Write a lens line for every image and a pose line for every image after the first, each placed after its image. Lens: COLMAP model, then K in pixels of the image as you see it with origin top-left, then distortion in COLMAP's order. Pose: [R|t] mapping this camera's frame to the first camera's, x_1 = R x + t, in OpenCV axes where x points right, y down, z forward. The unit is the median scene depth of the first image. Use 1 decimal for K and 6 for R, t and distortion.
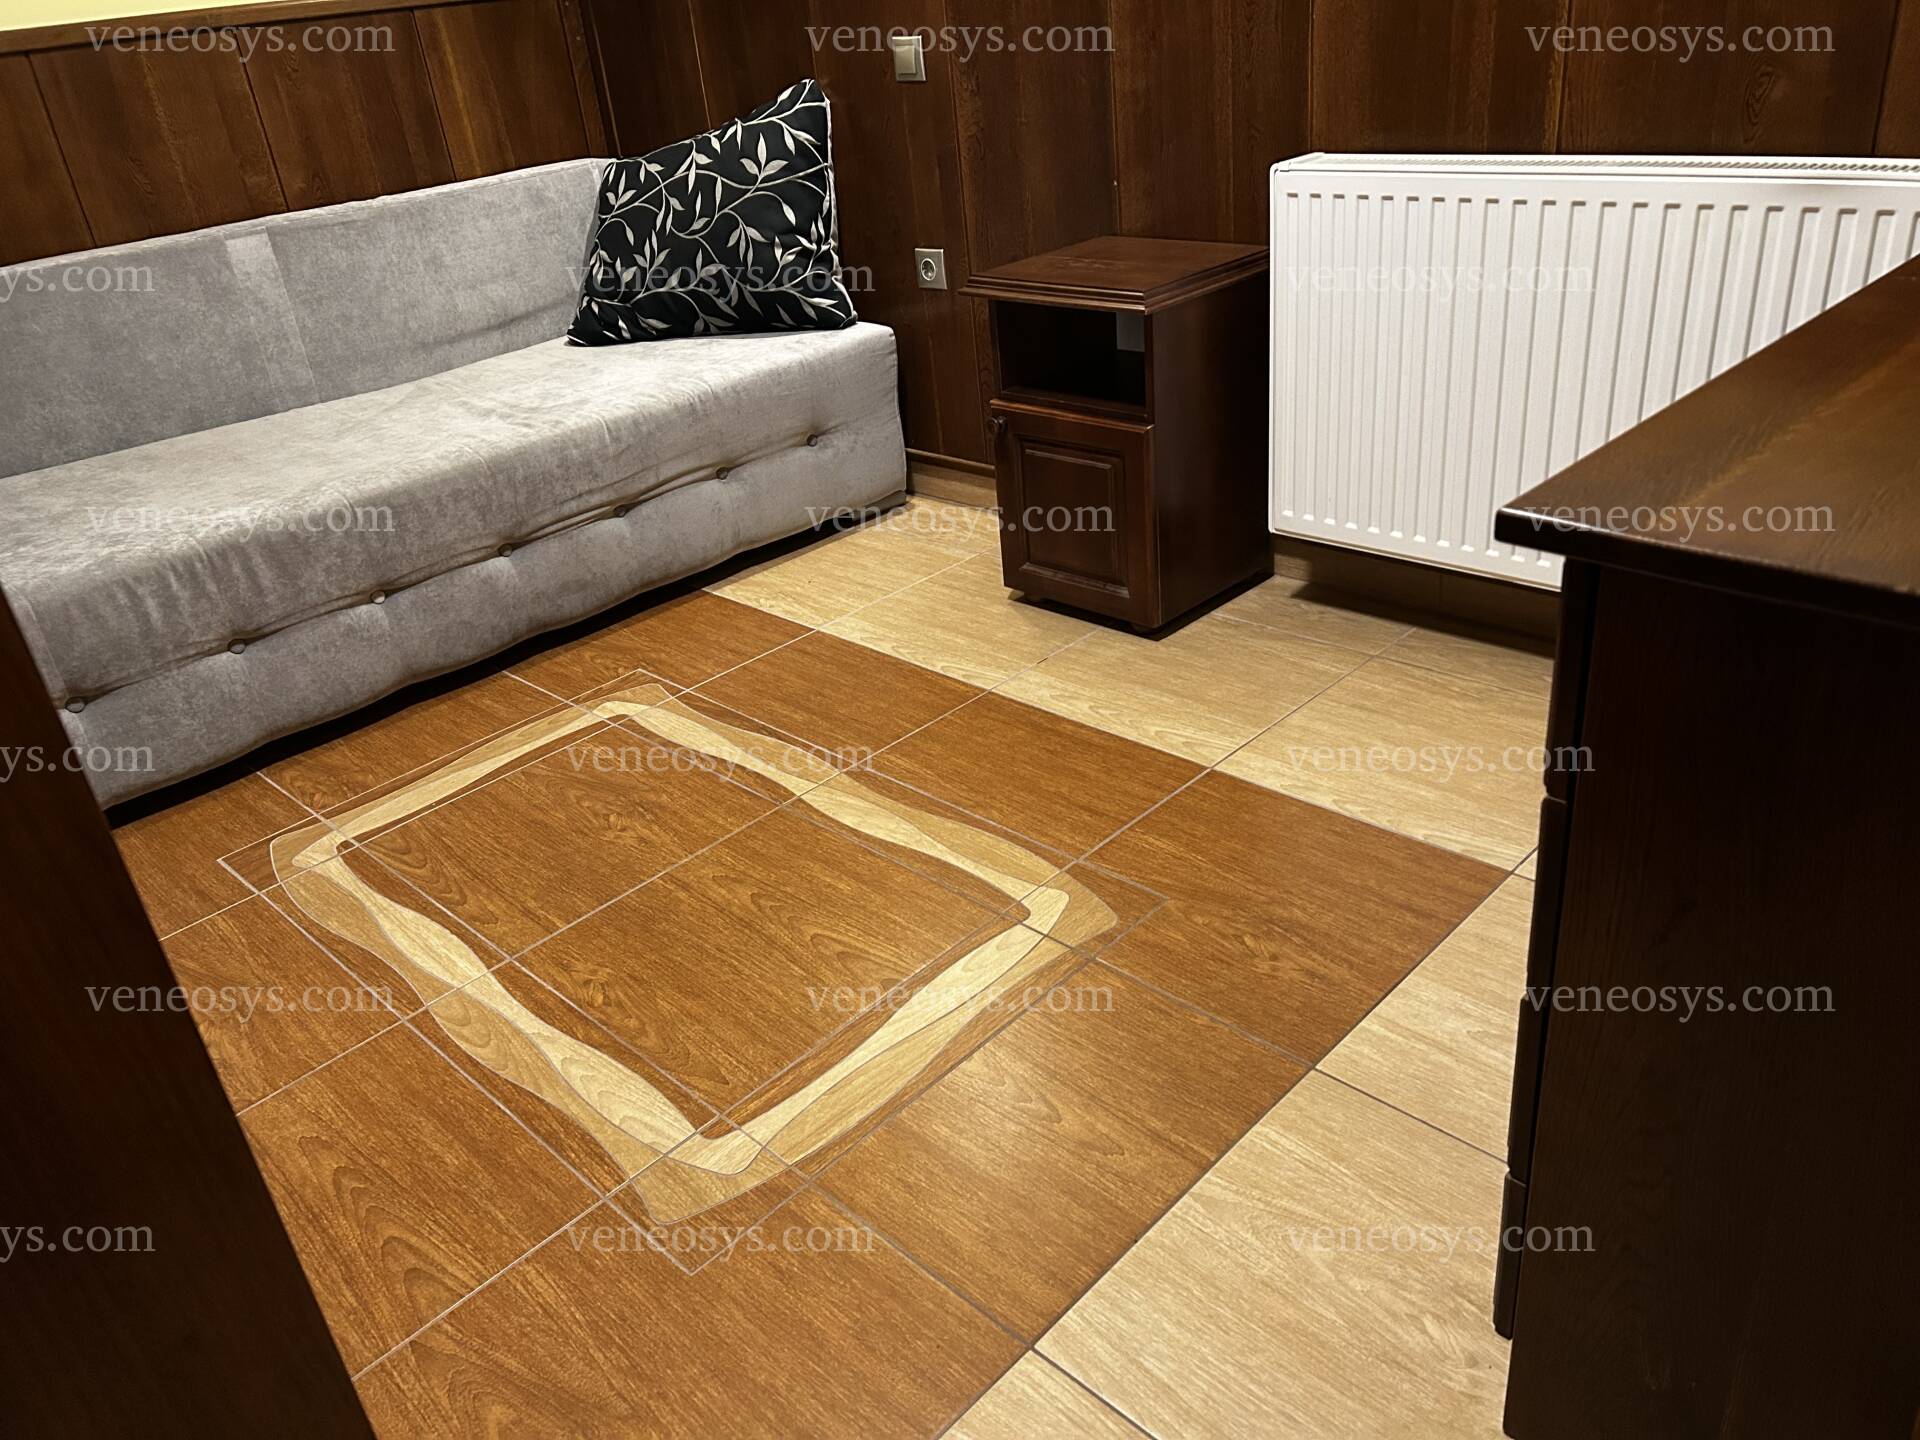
lens RADIAL K [[1447.1, 0, 956.4], [0, 1447.1, 713.7], [0, 0, 1]] dist [0.043178, -0.057928]
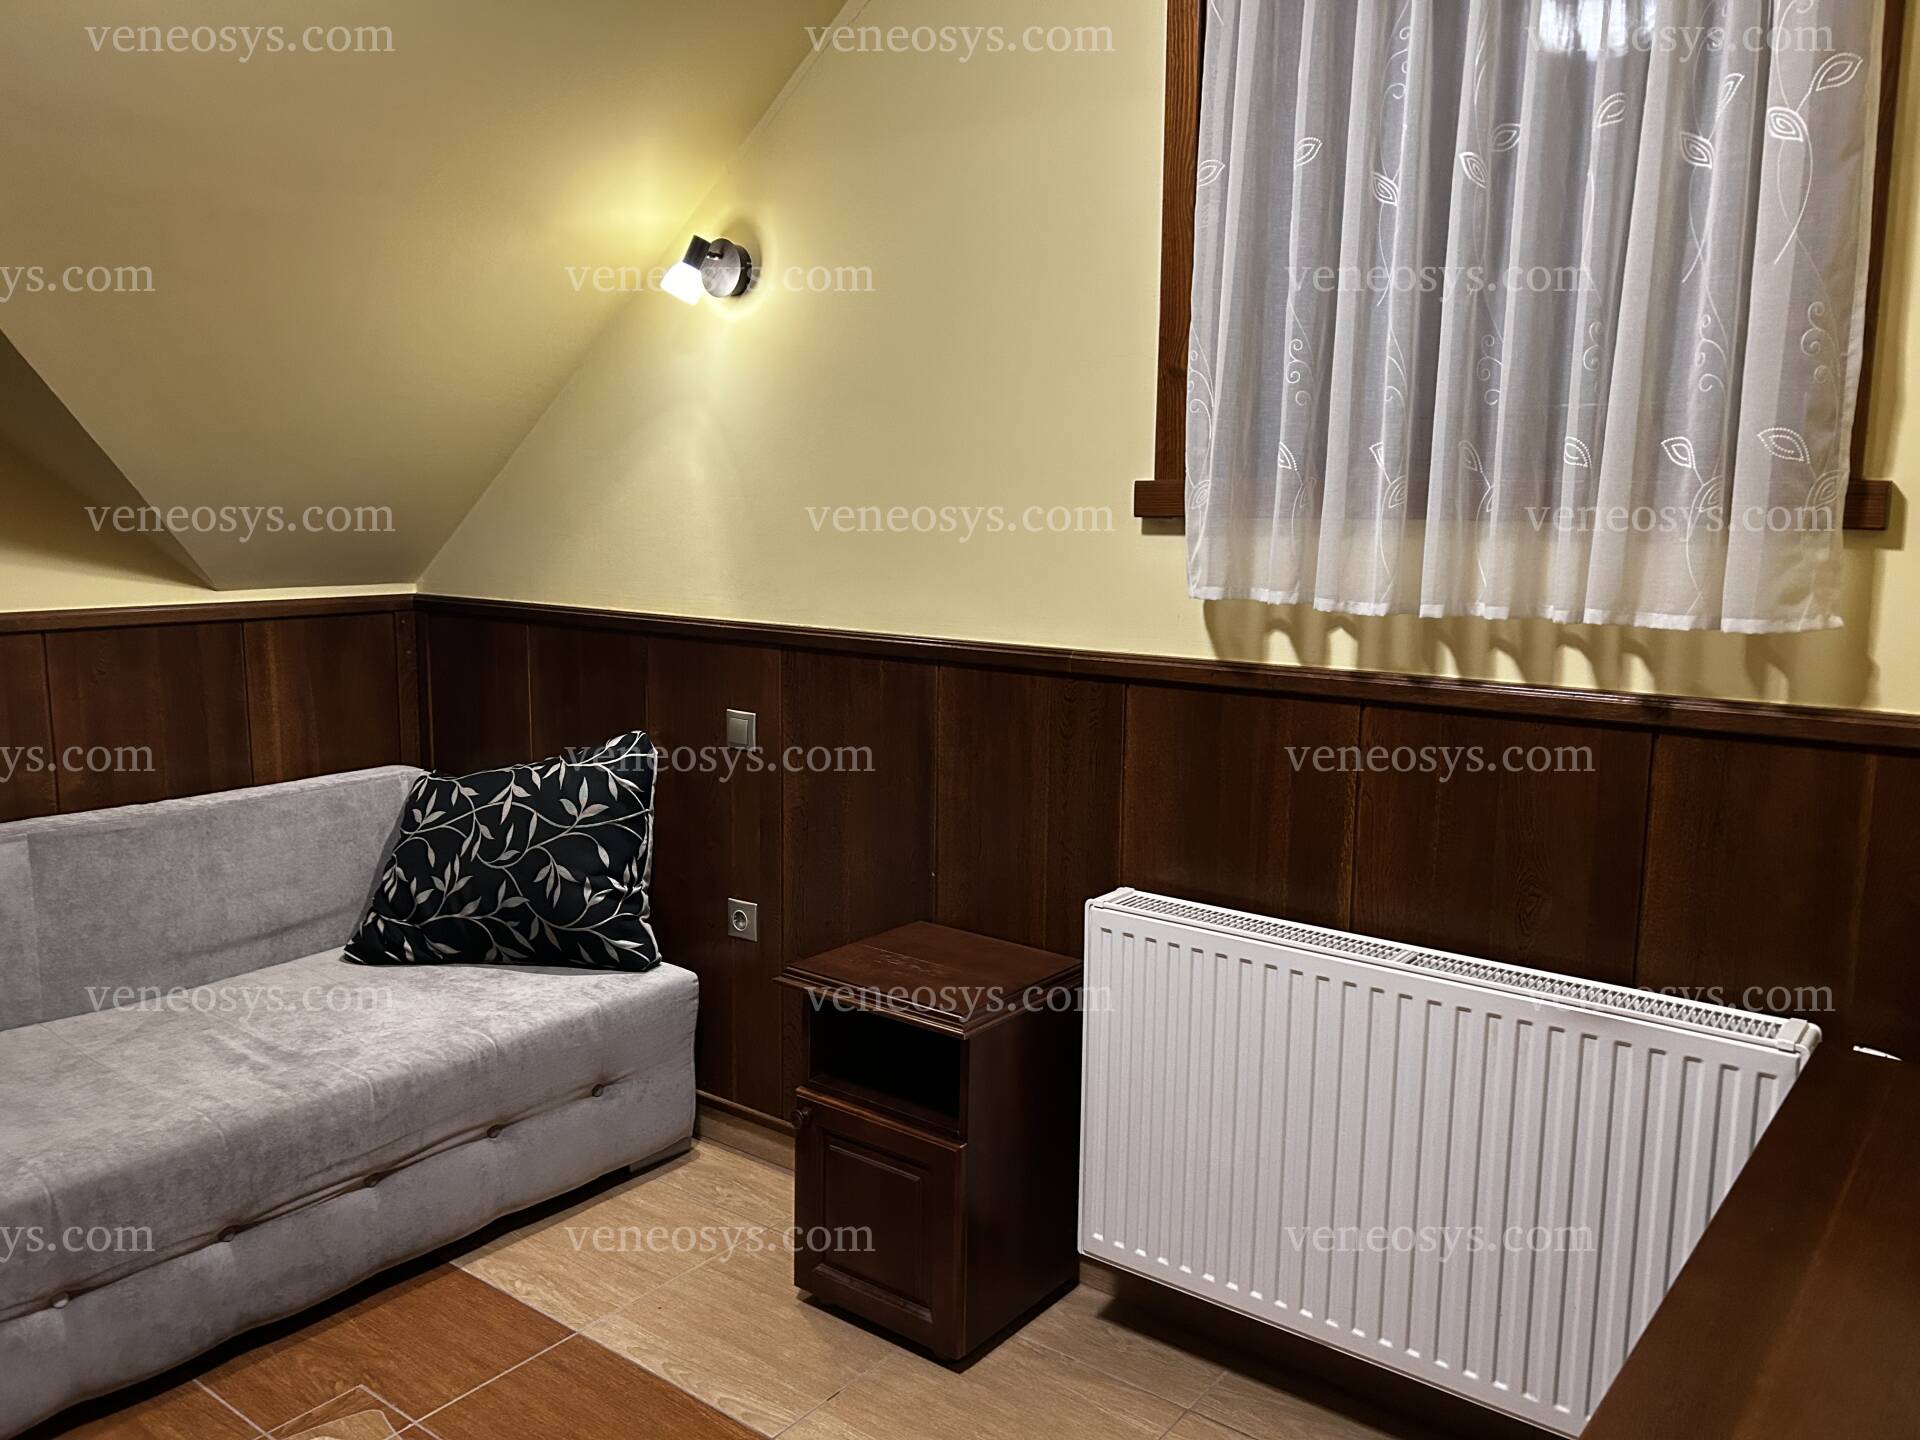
lens RADIAL K [[1447.1, 0, 970.8], [0, 1447.1, 716.9], [0, 0, 1]] dist [0.043178, -0.057928]
pose [[0.984343, 0.092181, 0.150237, -0.028731], [-0.036817, 0.941074, -0.336190, -0.122354], [-0.172375, 0.325395, 0.929734, 0.003461]]
